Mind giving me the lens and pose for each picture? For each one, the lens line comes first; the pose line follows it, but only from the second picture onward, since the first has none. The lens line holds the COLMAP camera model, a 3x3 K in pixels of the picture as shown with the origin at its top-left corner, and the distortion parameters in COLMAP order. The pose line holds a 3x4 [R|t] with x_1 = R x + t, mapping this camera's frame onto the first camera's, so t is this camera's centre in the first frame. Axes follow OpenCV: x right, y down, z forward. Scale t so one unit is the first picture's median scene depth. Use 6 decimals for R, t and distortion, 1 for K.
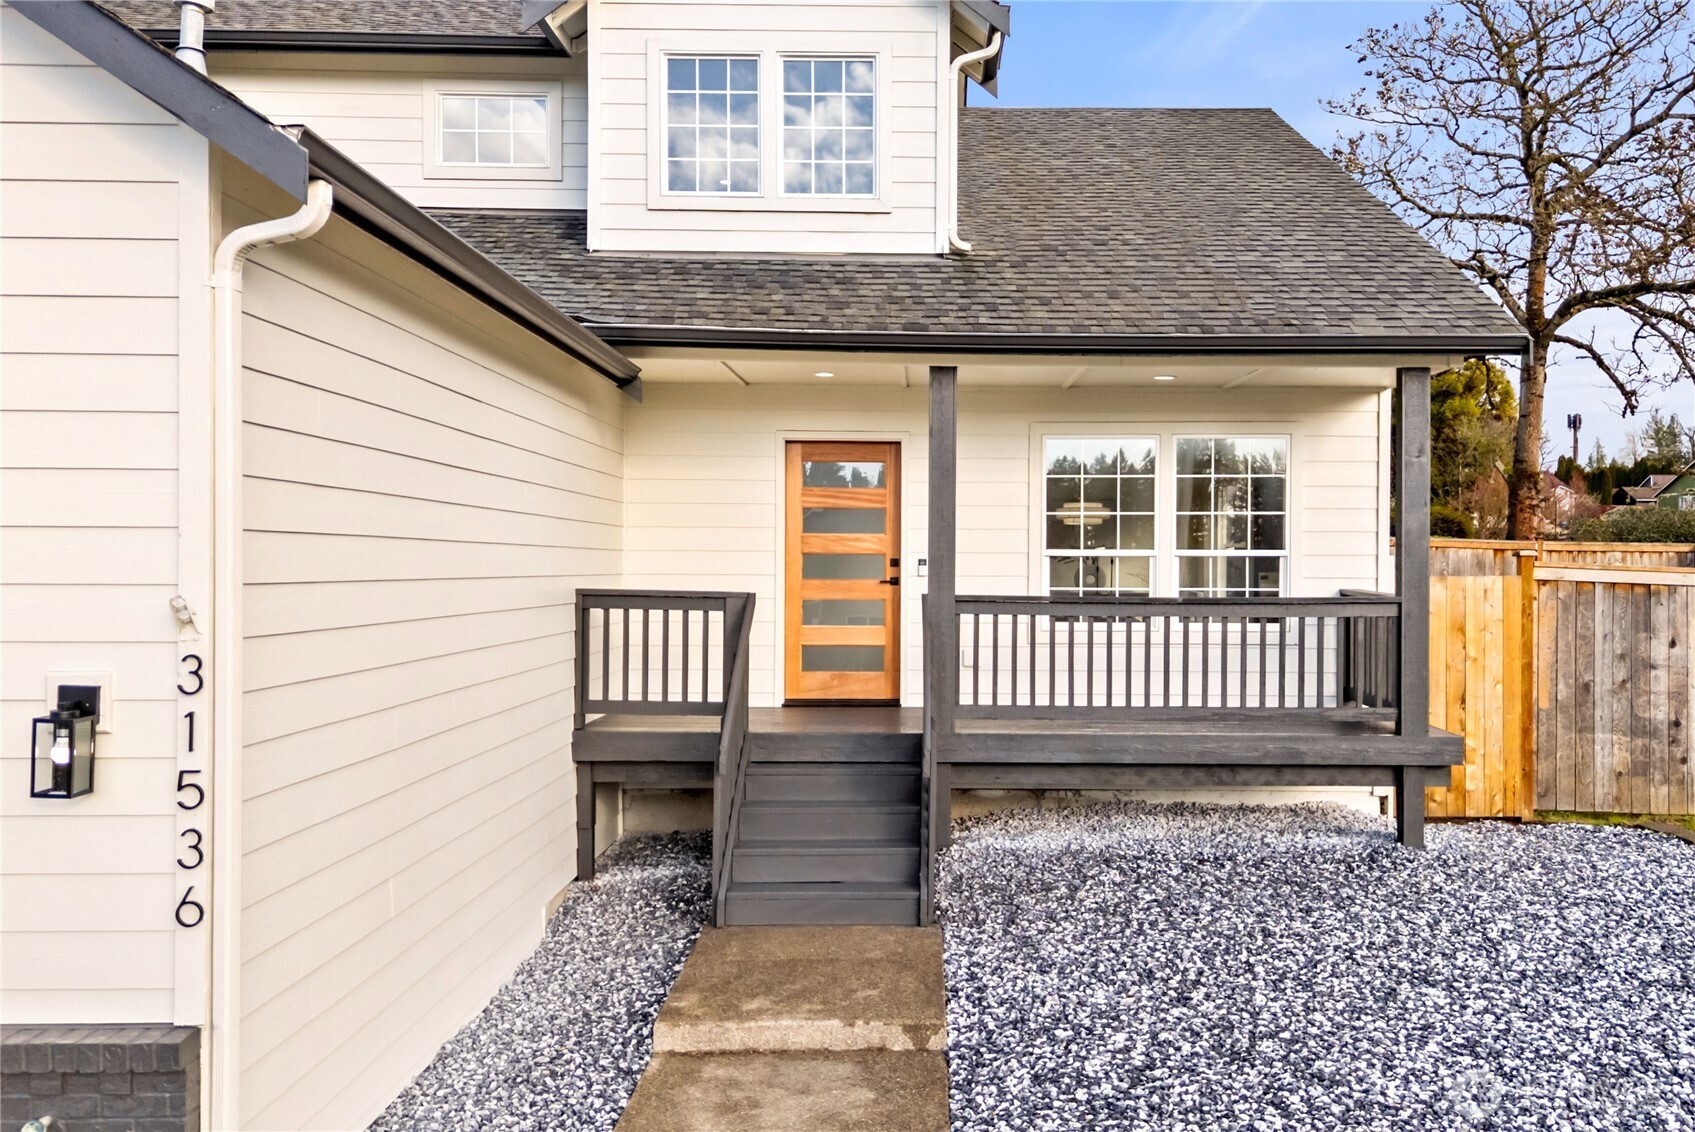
lens RADIAL K [[1194.8, 0, 855.7], [0, 1194.8, 573.6], [0, 0, 1]] dist [0.039779, -0.006905]
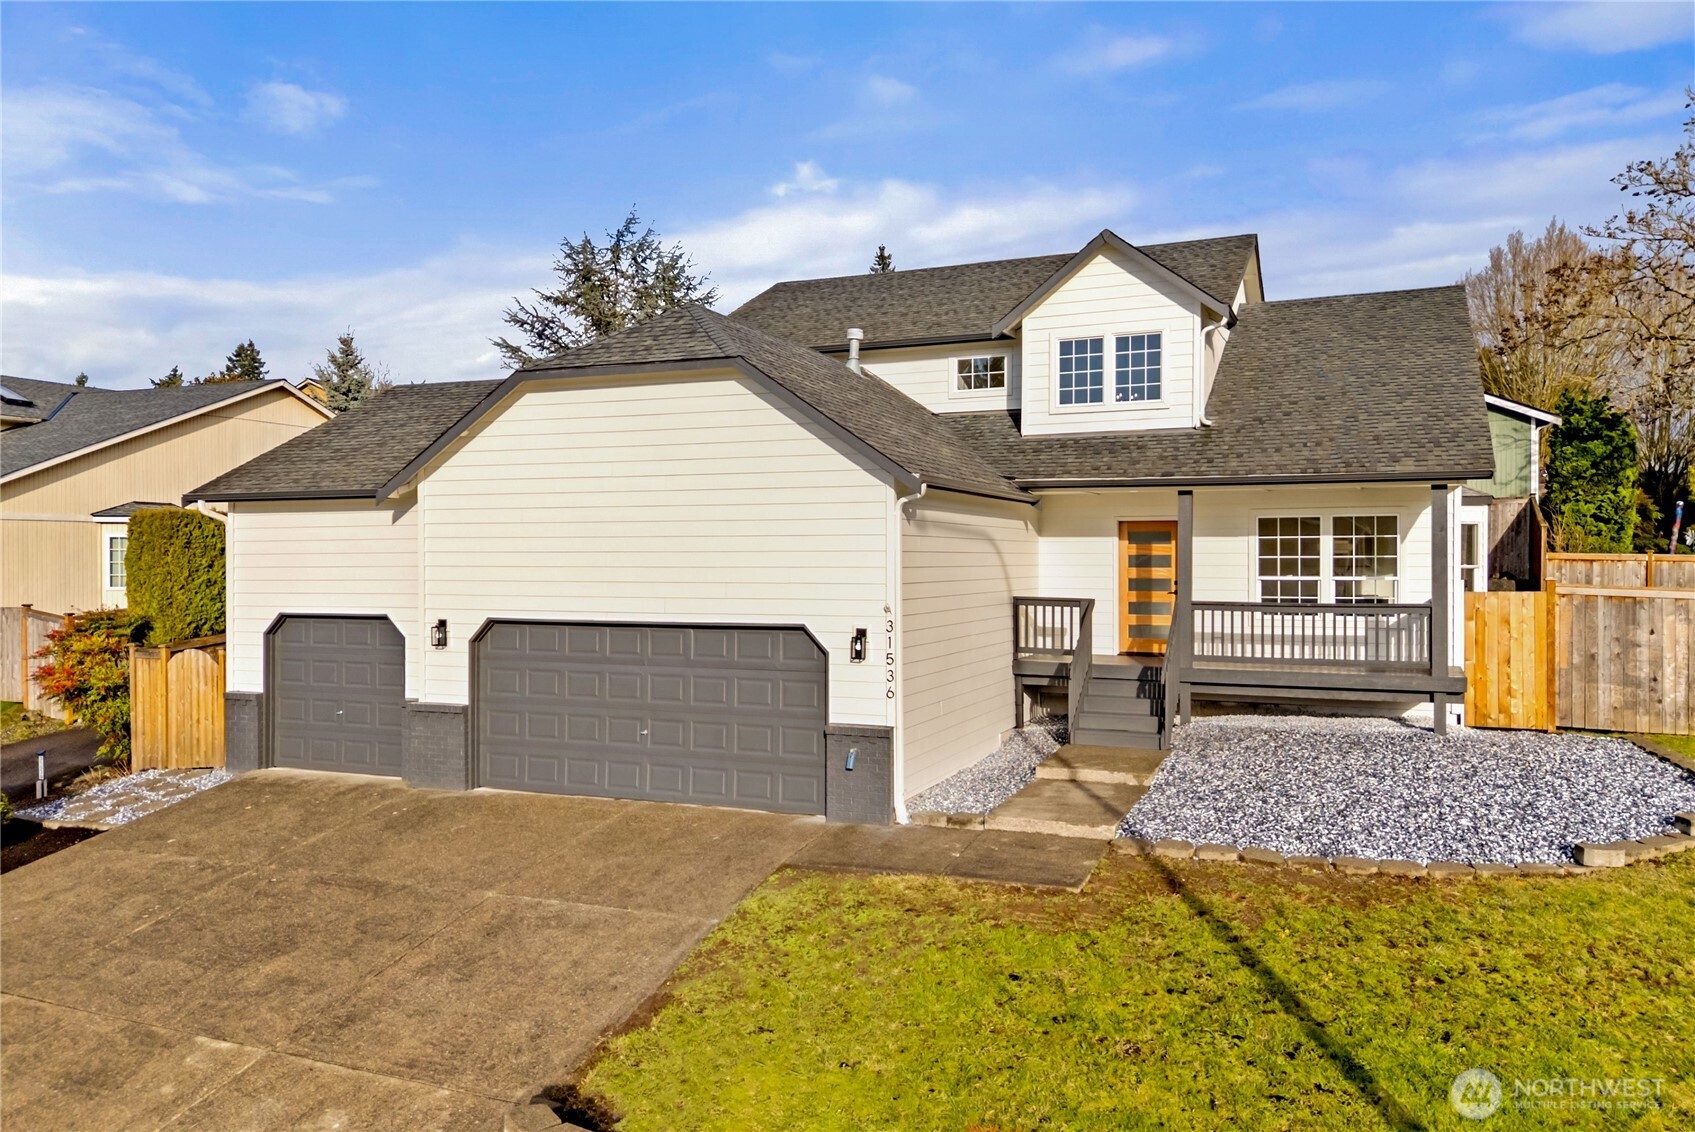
lens RADIAL K [[1194.8, 0, 855.7], [0, 1194.8, 573.6], [0, 0, 1]] dist [0.039779, -0.006905]
pose [[0.915941, -0.000438, -0.401312, 0.349797], [0.004935, 0.999936, 0.010171, -0.048482], [0.401282, -0.011297, 0.915885, -1.032889]]
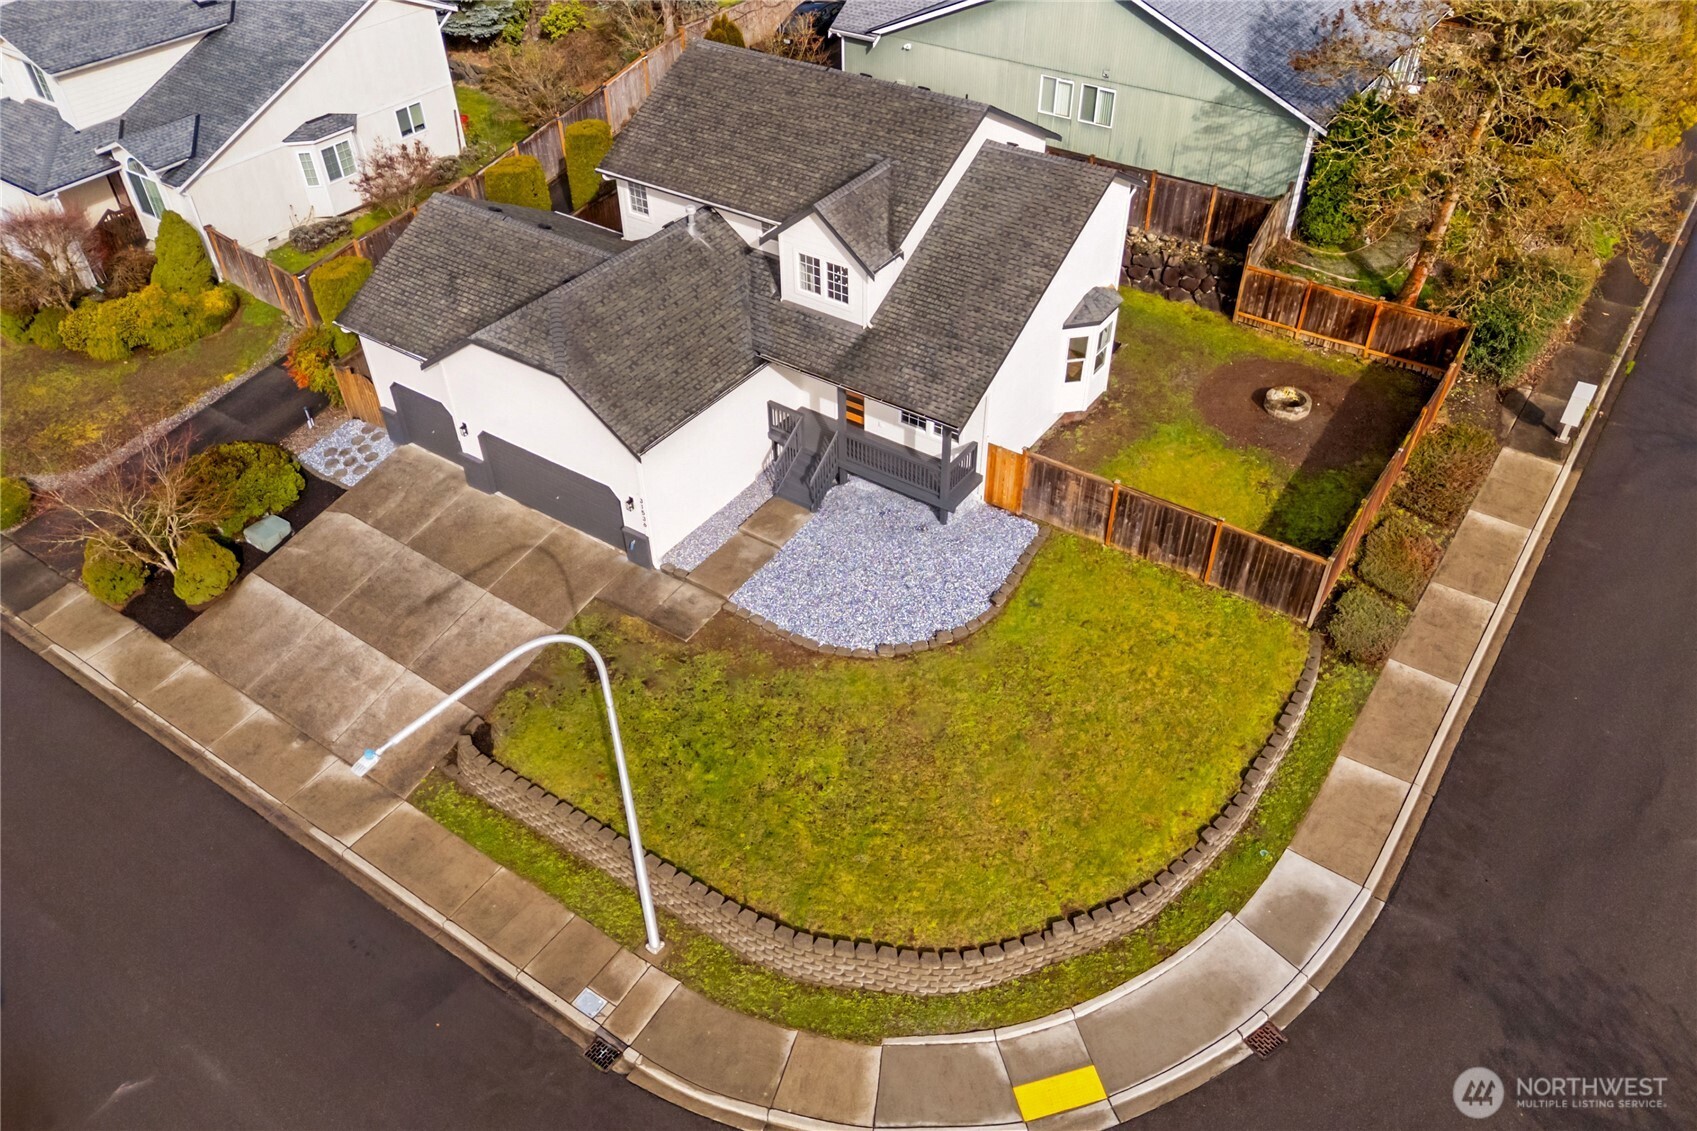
lens RADIAL K [[1241.2, 0, 848.5], [0, 1241.2, 565.5], [0, 0, 1]] dist [0.066386, -0.001557]
pose [[0.818485, 0.365684, -0.443122, 1.828121], [0.010947, 0.761214, 0.648408, -2.019686], [0.574423, -0.535563, 0.619040, -1.556071]]
